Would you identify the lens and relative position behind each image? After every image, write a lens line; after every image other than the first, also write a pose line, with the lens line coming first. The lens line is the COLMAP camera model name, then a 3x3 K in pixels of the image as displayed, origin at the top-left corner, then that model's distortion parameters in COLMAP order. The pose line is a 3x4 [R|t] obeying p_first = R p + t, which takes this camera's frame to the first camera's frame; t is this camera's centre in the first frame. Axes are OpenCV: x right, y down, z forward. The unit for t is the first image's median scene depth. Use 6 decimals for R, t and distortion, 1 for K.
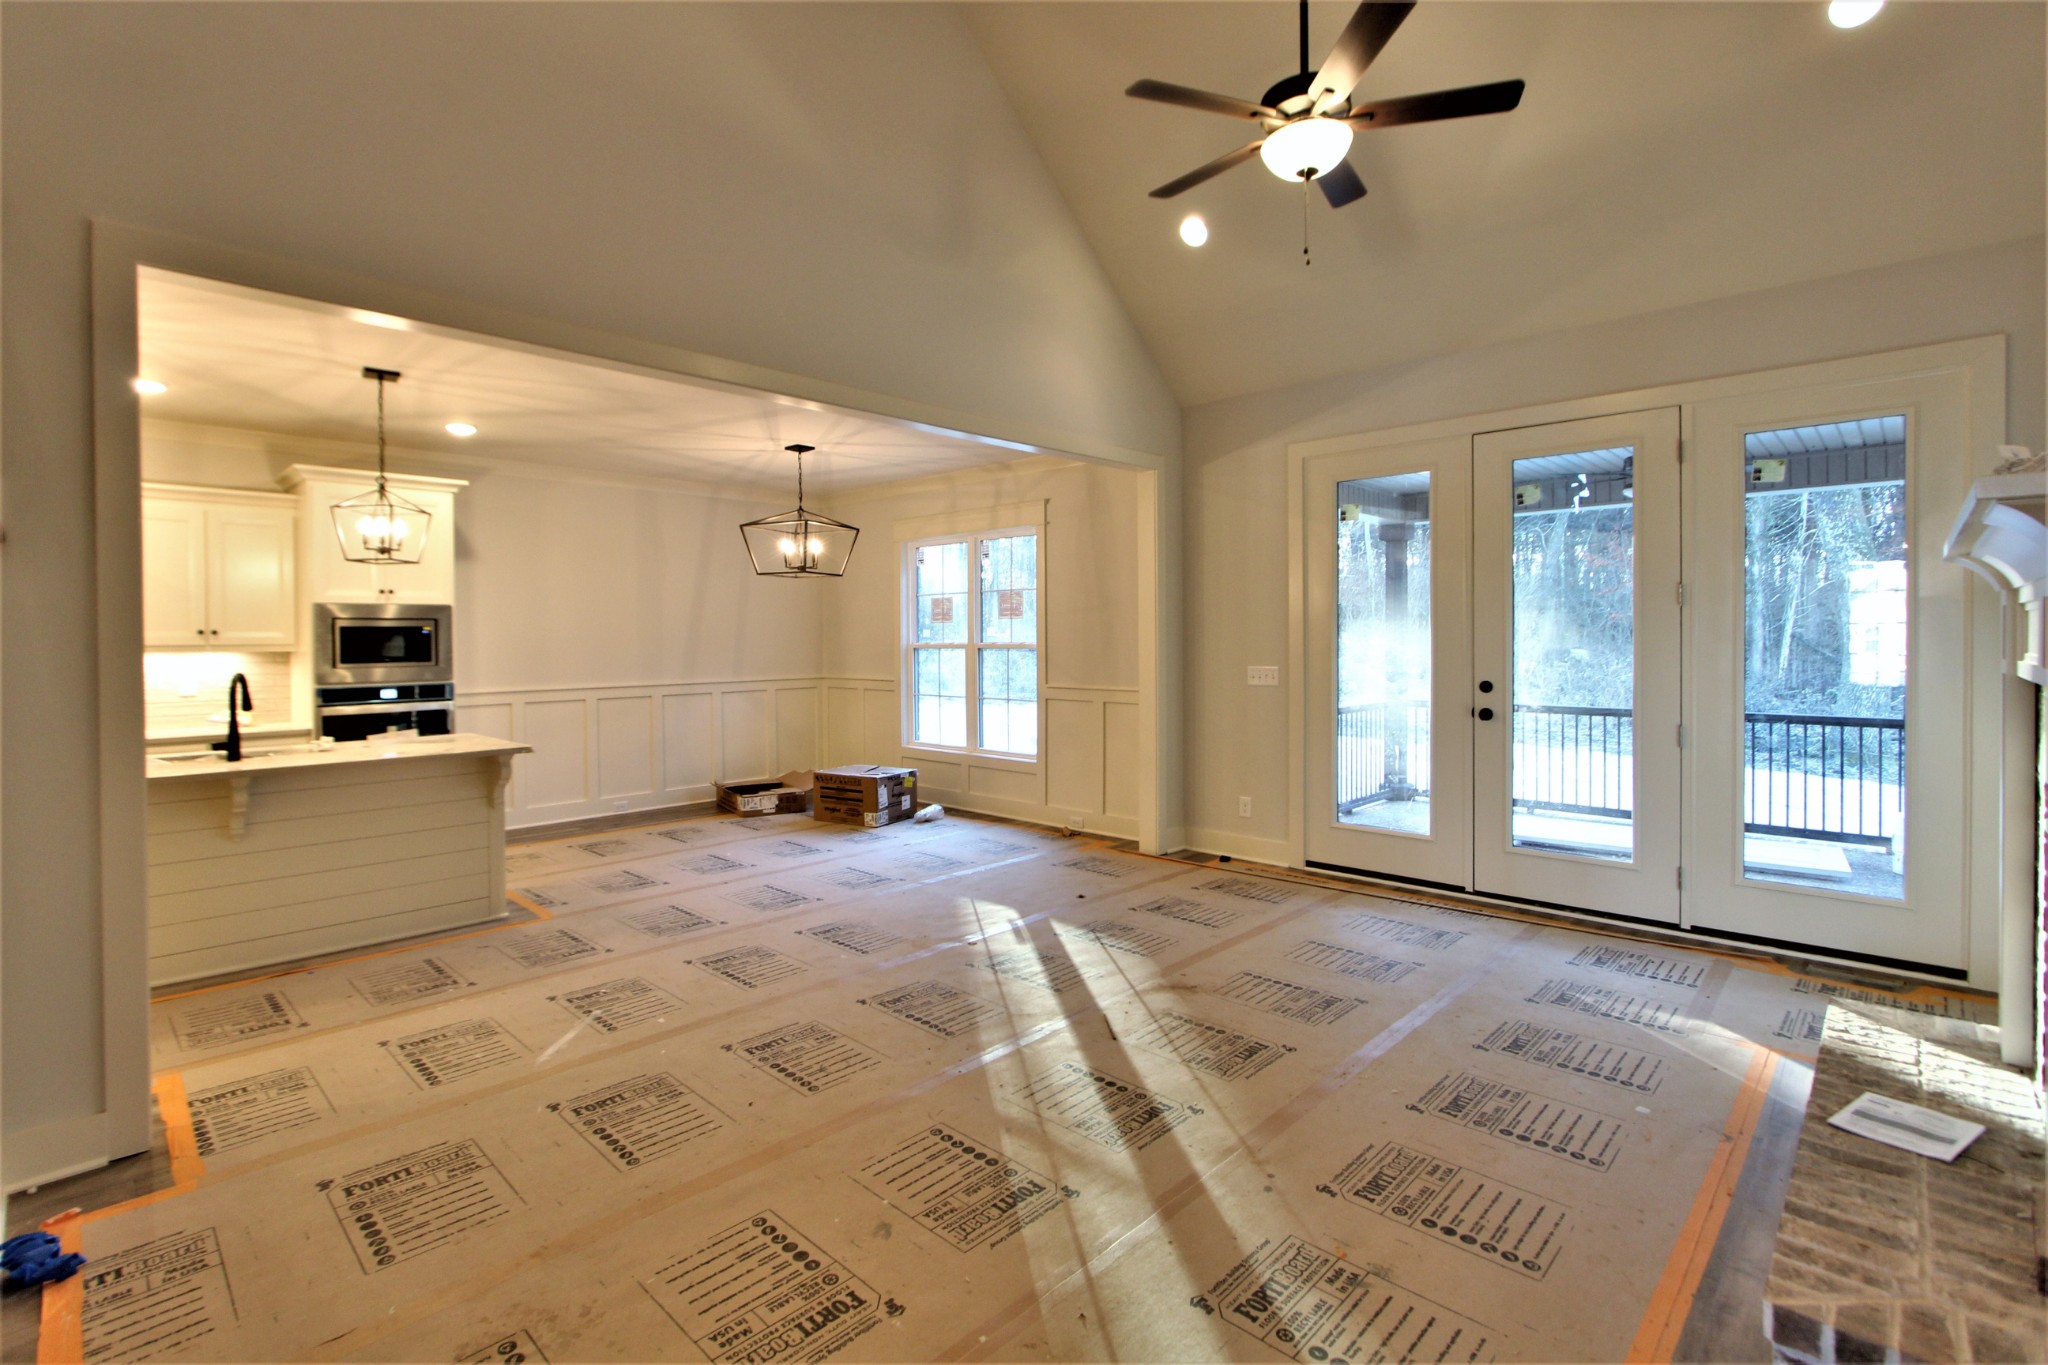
lens RADIAL K [[945.7, 0, 997.1], [0, 945.7, 651.6], [0, 0, 1]] dist [-0.014504, 0.001362]
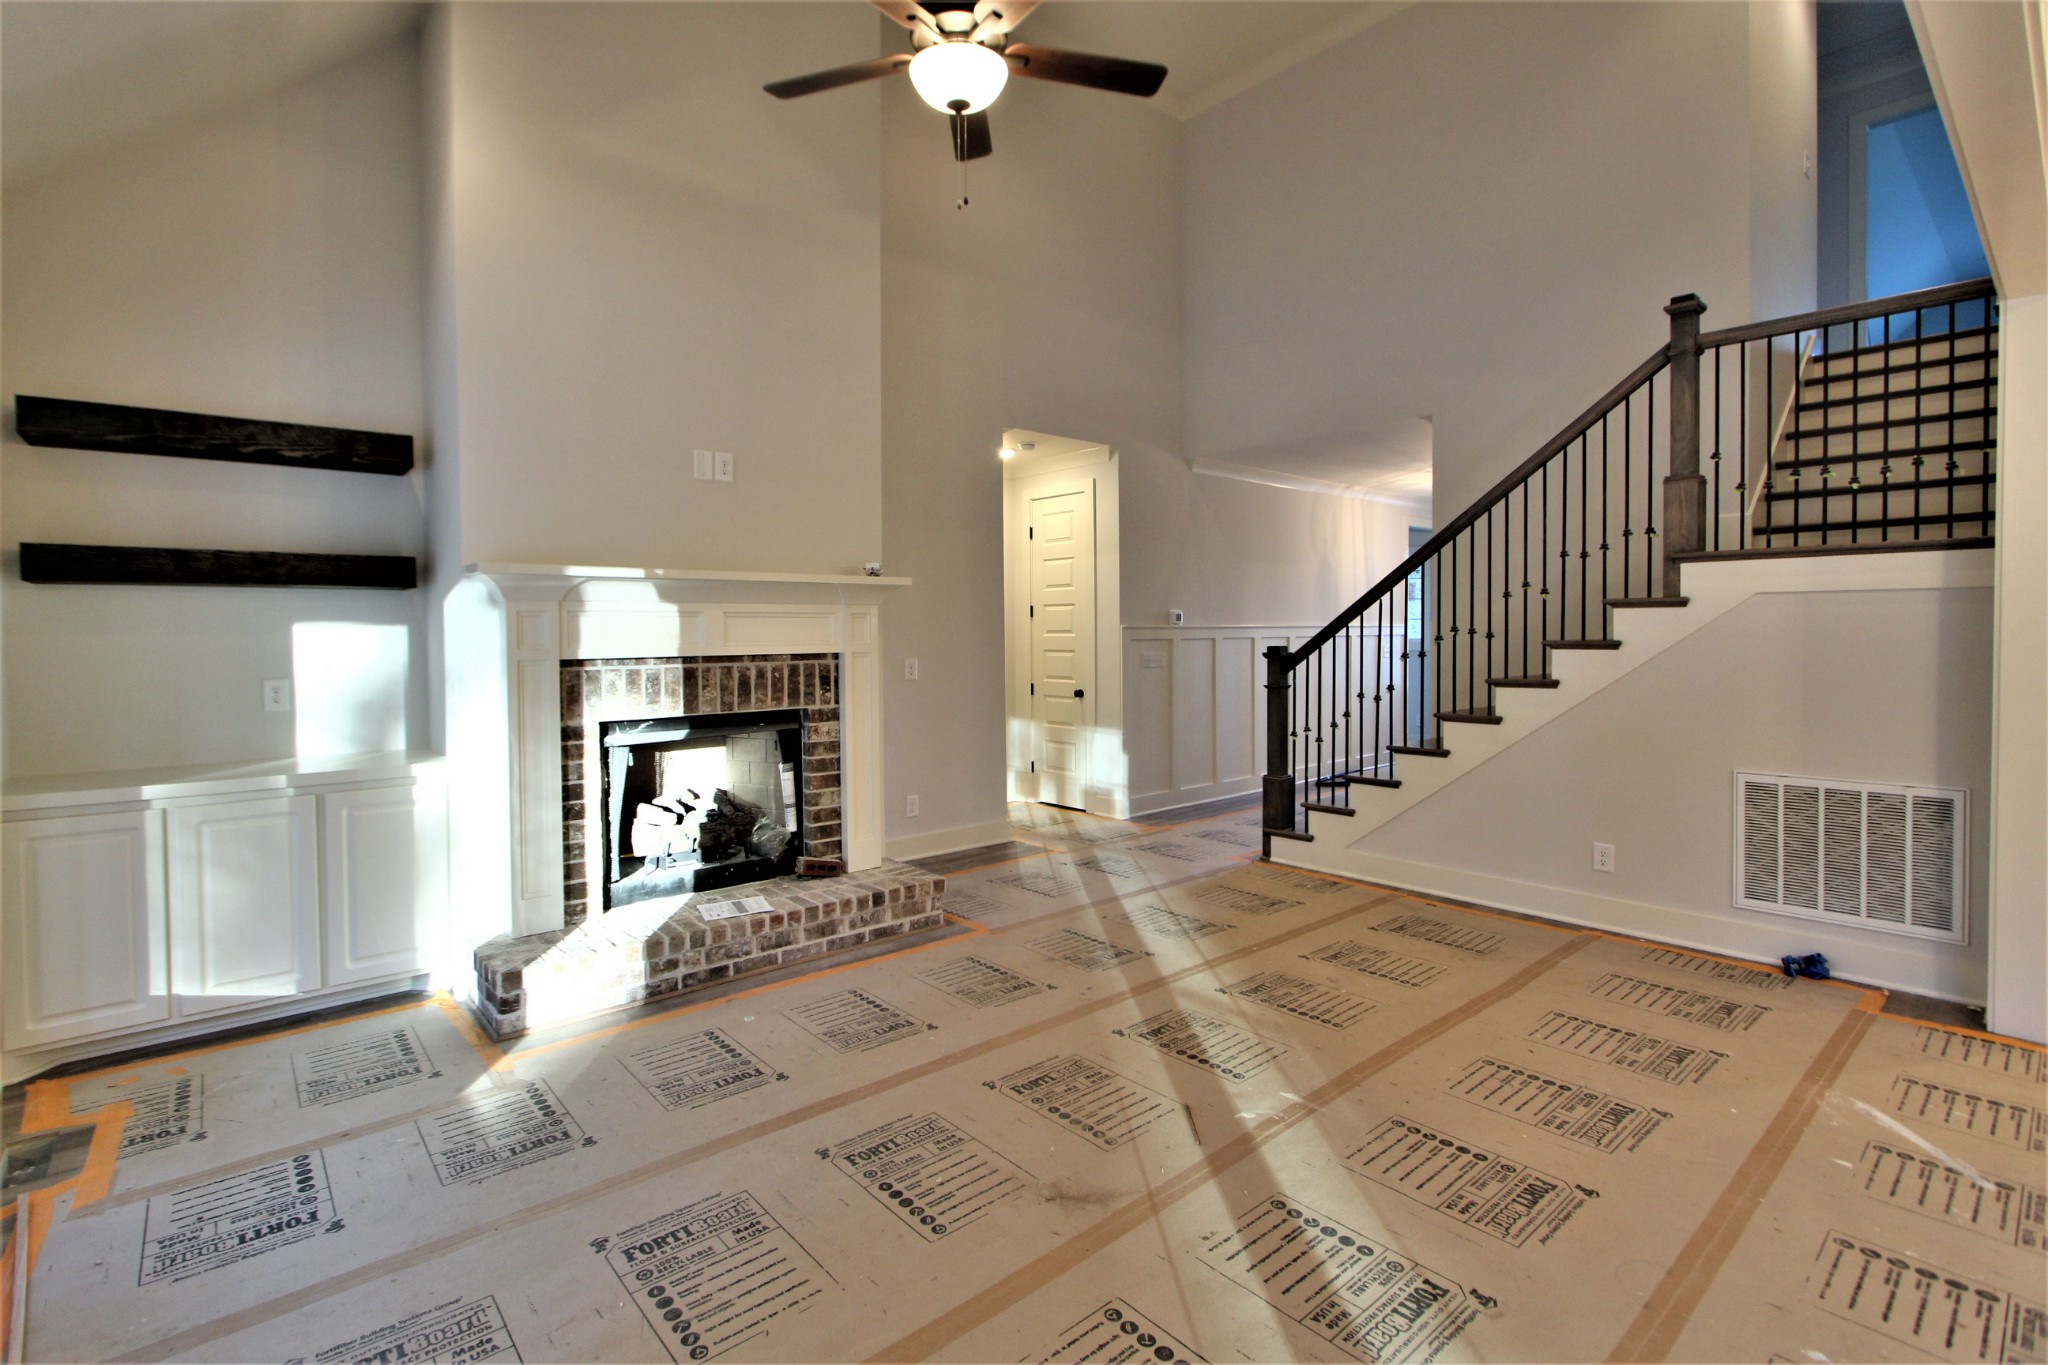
lens RADIAL K [[945.7, 0, 997.1], [0, 945.7, 651.6], [0, 0, 1]] dist [-0.014504, 0.001362]
pose [[-0.995411, 0.013379, 0.094756, 0.182465], [0.016834, 0.999219, 0.035758, -0.019619], [-0.094203, 0.037189, -0.994858, 1.611727]]
